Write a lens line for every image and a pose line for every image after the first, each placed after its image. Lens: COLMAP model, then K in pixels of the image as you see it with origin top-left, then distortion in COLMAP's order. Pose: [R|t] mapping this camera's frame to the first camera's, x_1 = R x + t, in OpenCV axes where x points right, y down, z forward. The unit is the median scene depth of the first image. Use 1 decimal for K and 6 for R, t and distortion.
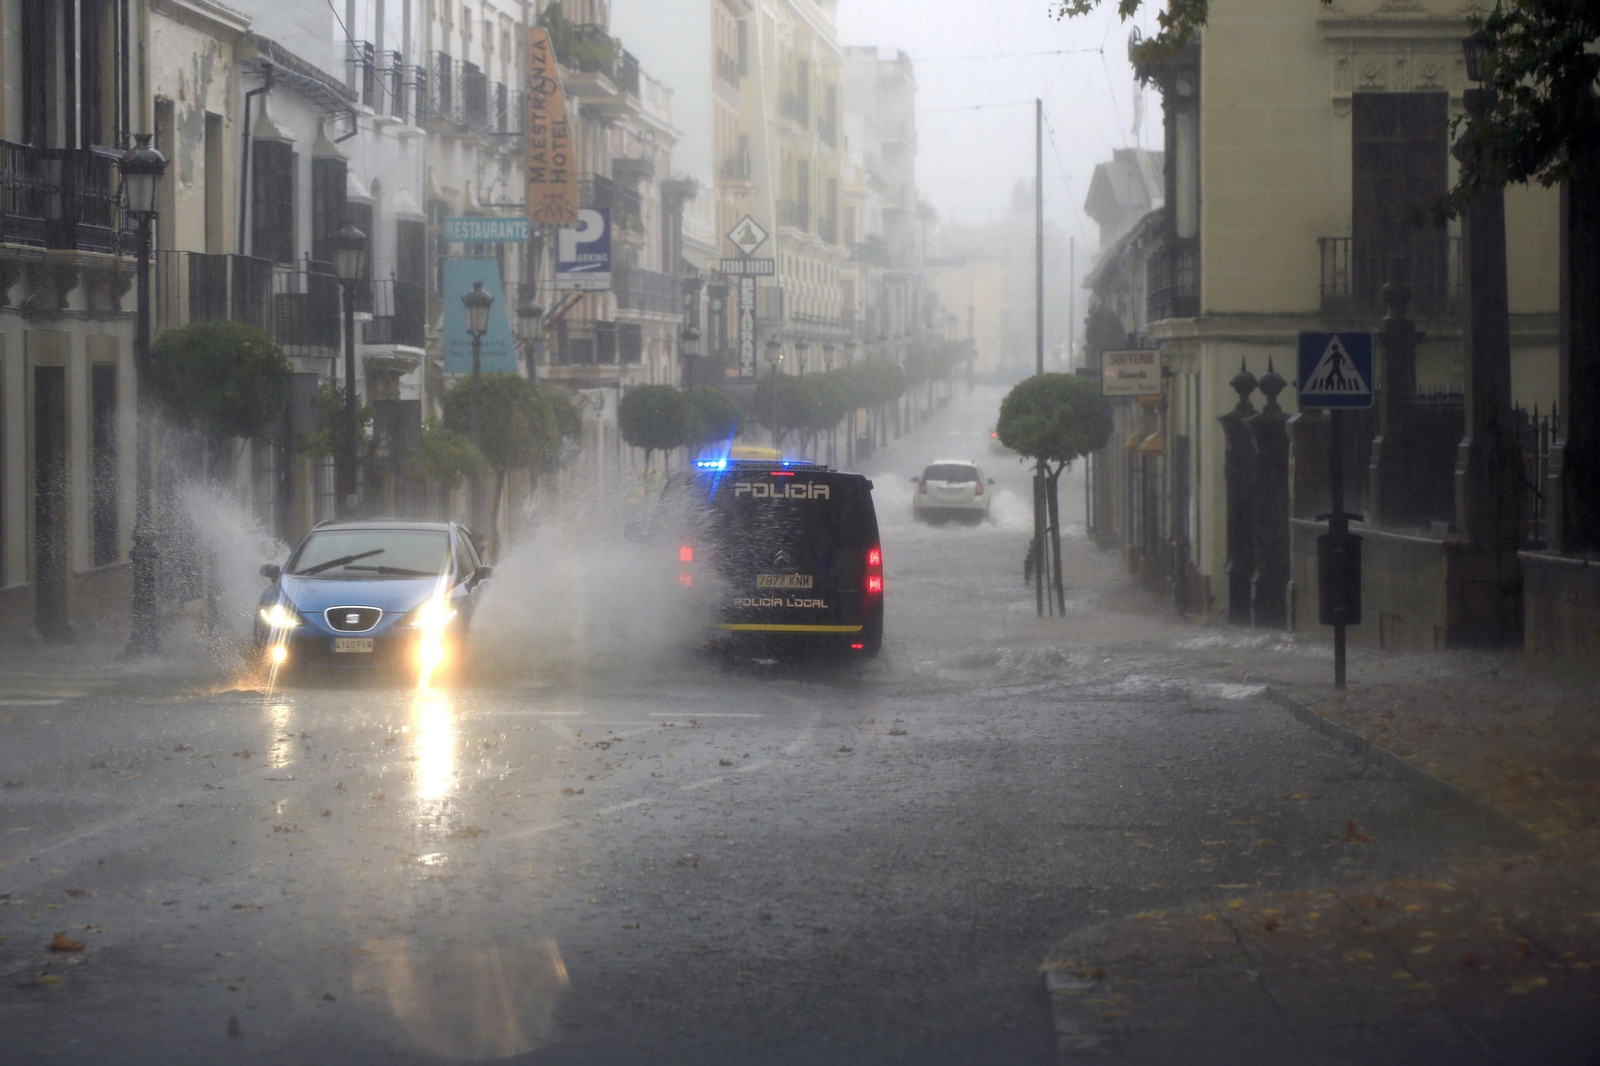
lens RADIAL K [[6358.2, 0, 800.0], [0, 6358.2, 533.0], [0, 0, 1]] dist [-0.270397, -1.246738]
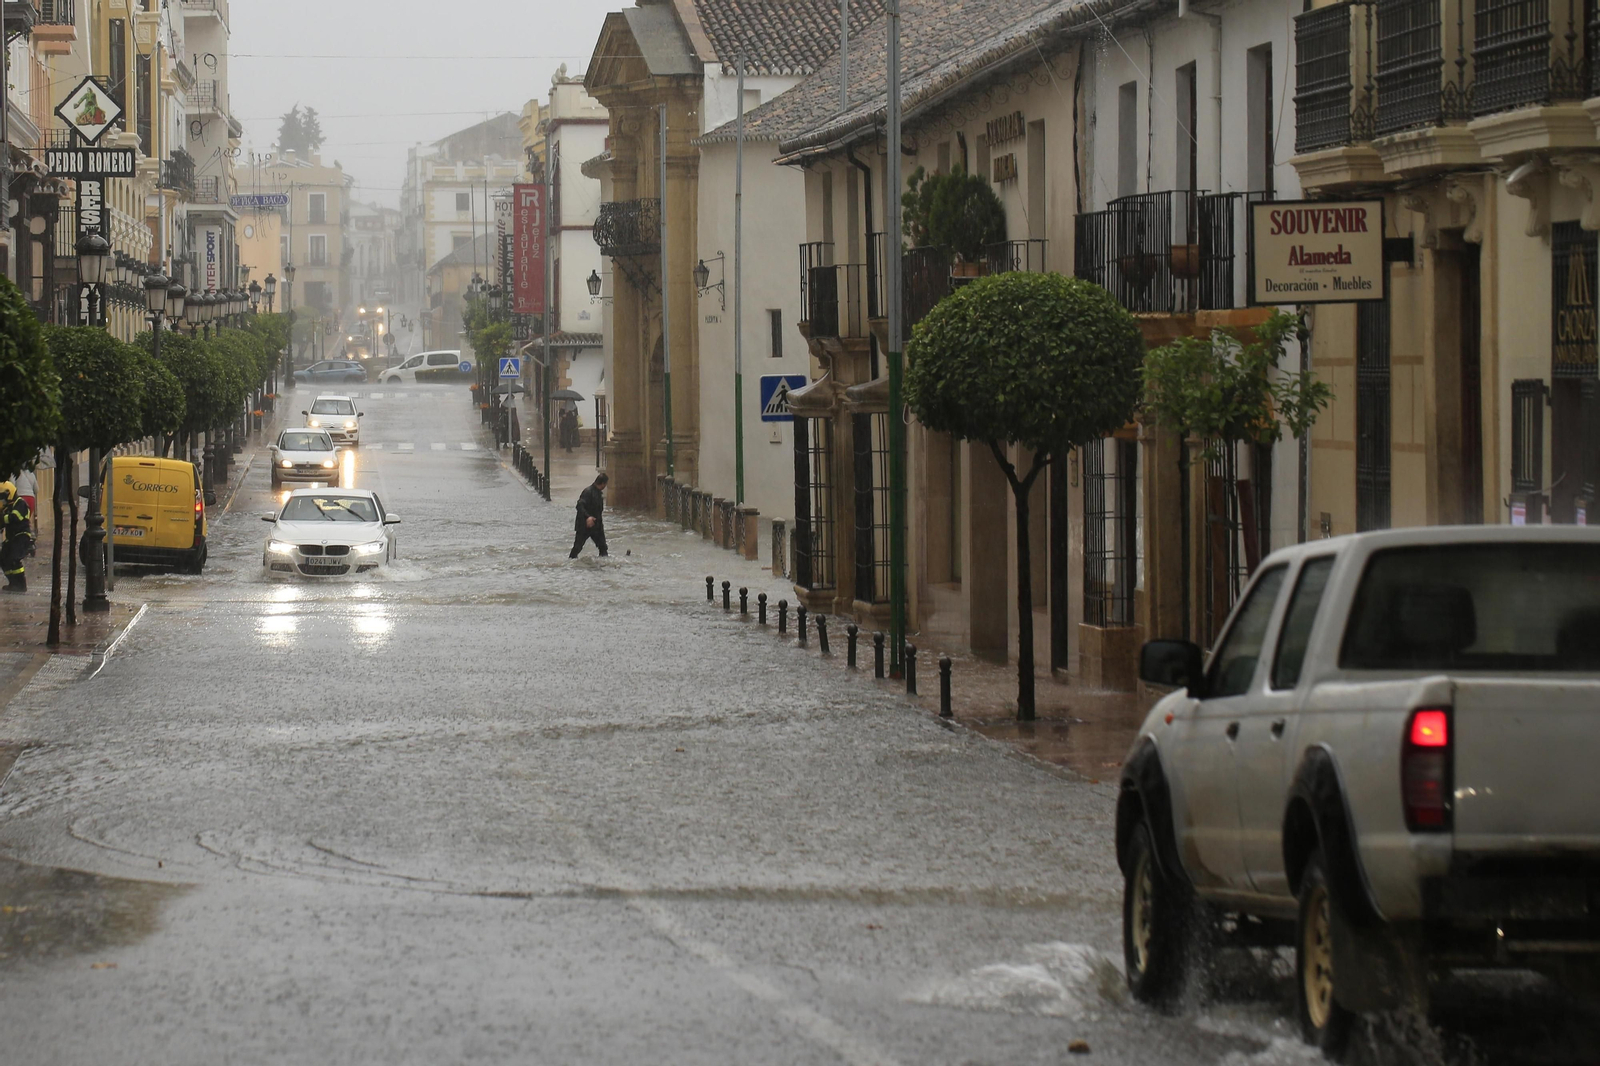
lens RADIAL K [[6358.2, 0, 800.0], [0, 6358.2, 533.0], [0, 0, 1]] dist [-0.270397, -1.246738]
pose [[0.985762, -0.008285, 0.167944, -0.043163], [0.009667, 0.999926, -0.007410, -0.001471], [-0.167870, 0.008928, 0.985769, 0.395518]]
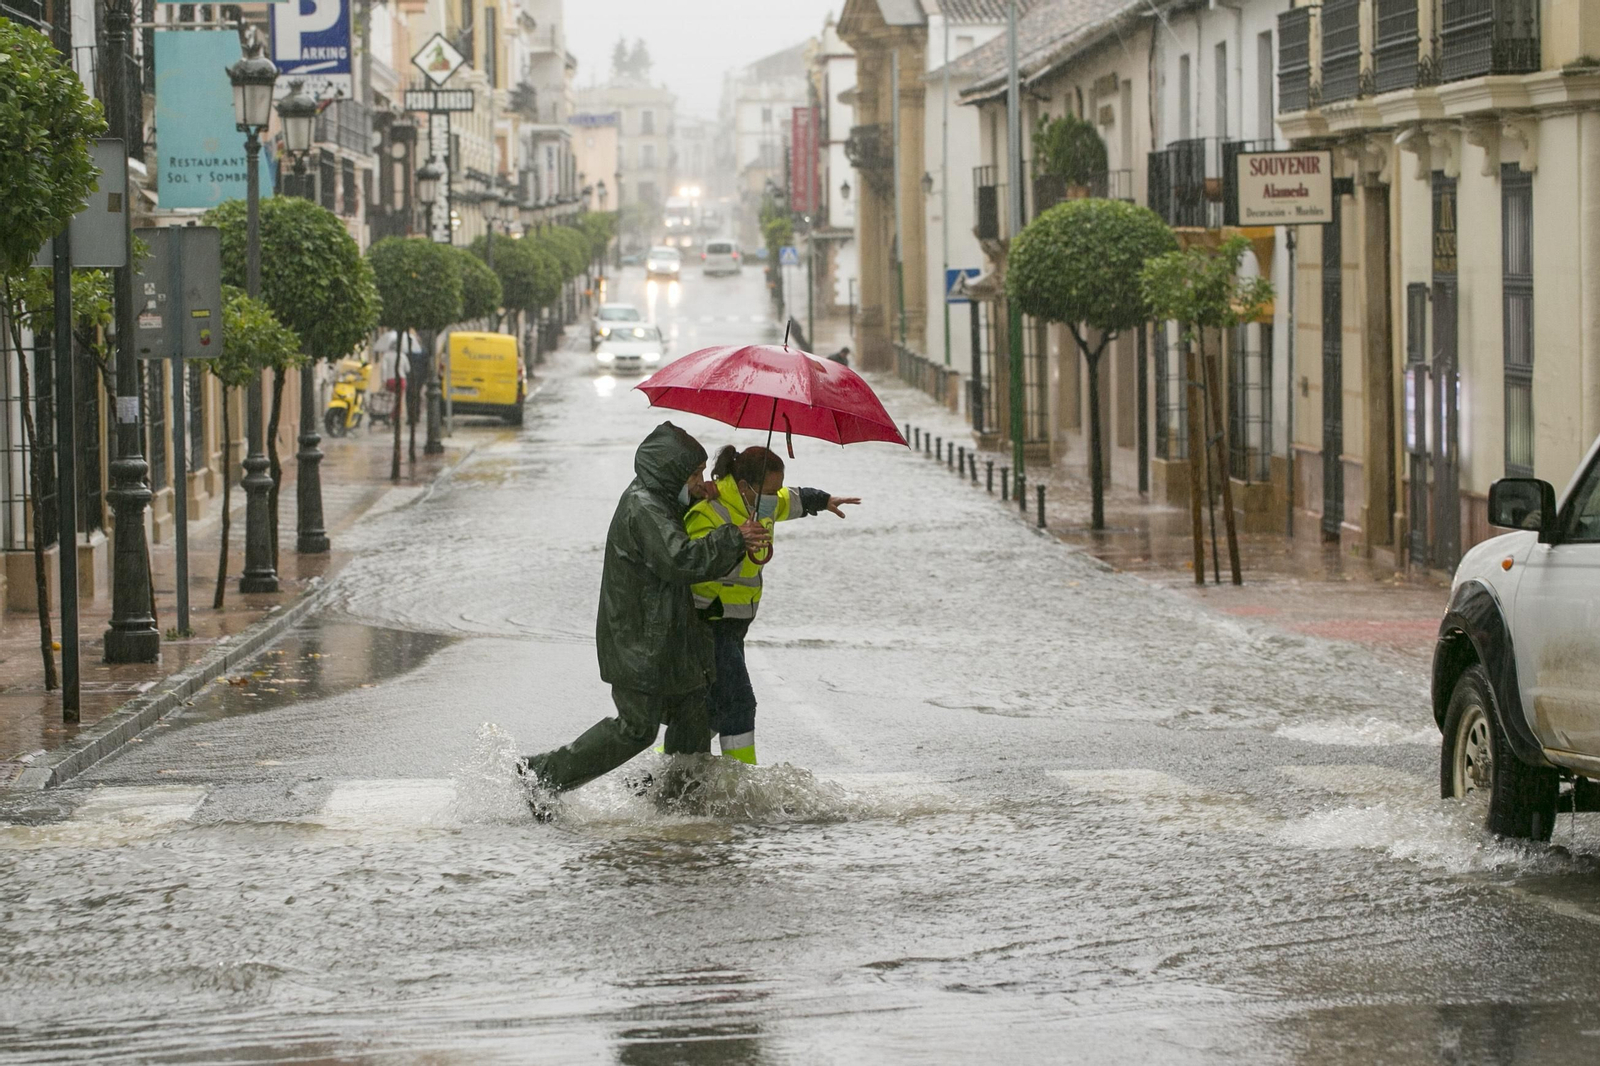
lens RADIAL K [[5595.5, 0, 800.0], [0, 5595.5, 533.0], [0, 0, 1]] dist [-0.489284, 2.104232]
pose [[0.993780, -0.016994, 0.110054, -0.039972], [0.015004, 0.999709, 0.018888, -0.001621], [-0.110343, -0.017120, 0.993746, 0.324862]]
